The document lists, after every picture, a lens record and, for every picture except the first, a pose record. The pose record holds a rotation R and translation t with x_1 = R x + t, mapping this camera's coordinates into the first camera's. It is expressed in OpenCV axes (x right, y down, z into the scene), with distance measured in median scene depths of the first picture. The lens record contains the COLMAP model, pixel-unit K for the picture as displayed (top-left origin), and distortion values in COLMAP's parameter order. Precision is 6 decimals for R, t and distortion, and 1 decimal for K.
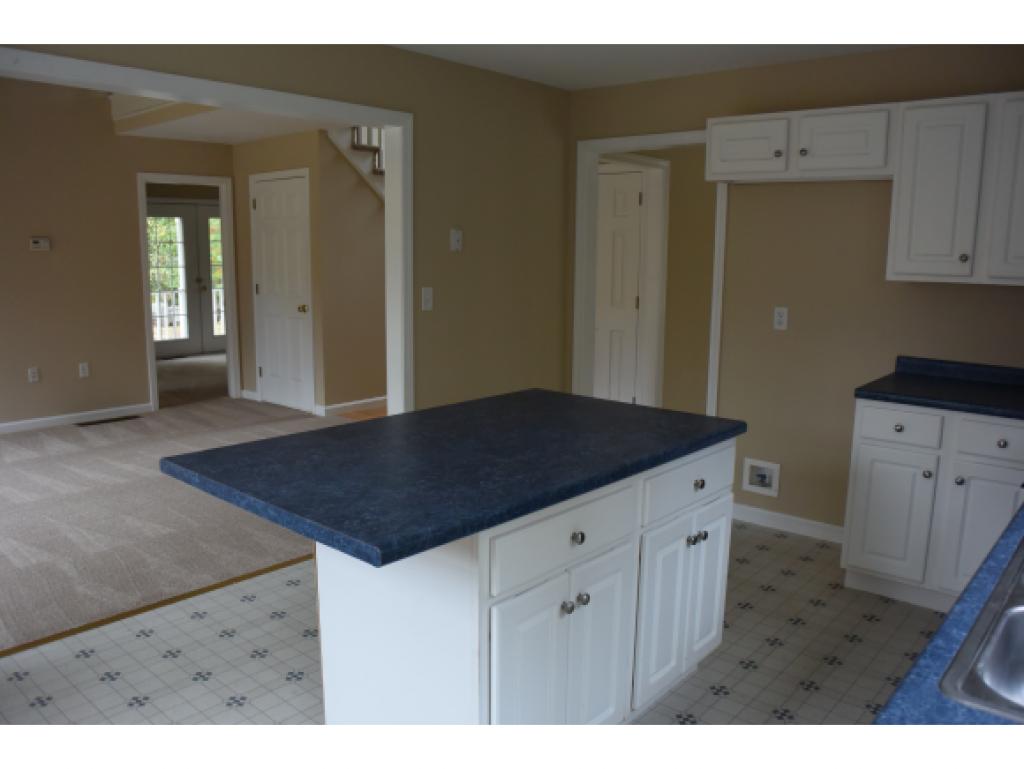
lens RADIAL K [[804.0, 0, 510.5], [0, 804.0, 397.0], [0, 0, 1]] dist [-0.132399, 0.090393]
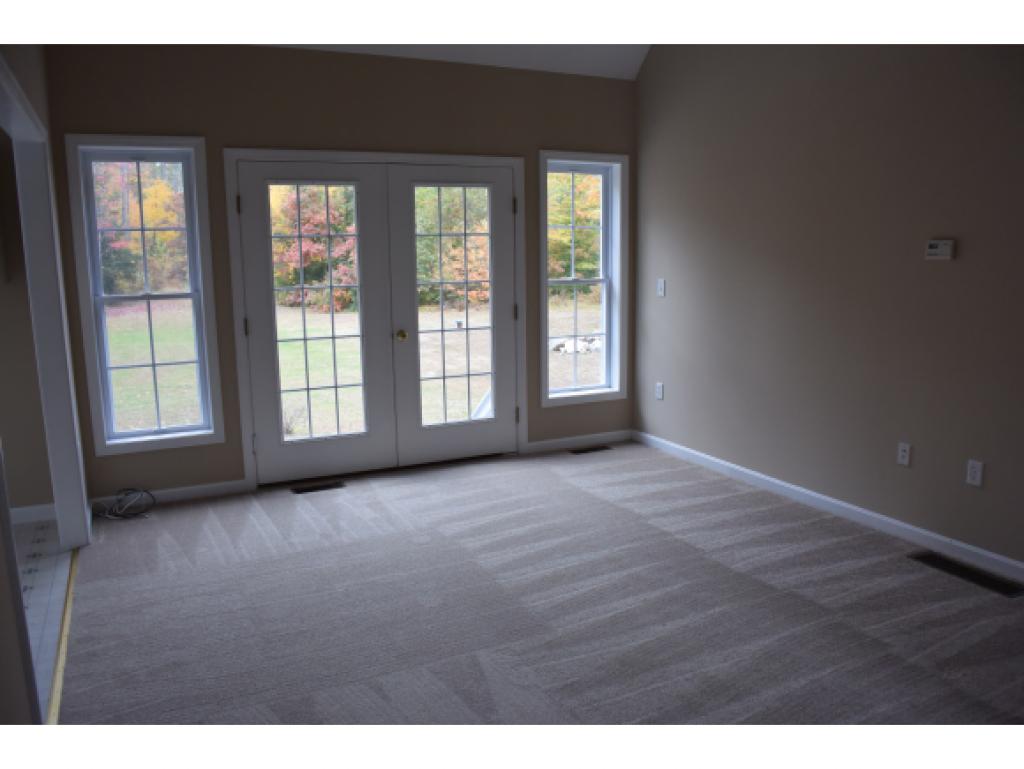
lens RADIAL K [[804.0, 0, 510.5], [0, 804.0, 397.0], [0, 0, 1]] dist [-0.132399, 0.090393]
pose [[-0.398139, 0.160854, -0.903112, 0.081027], [-0.152767, 0.959131, 0.238180, -0.162871], [0.904515, 0.232794, -0.357295, 0.848995]]
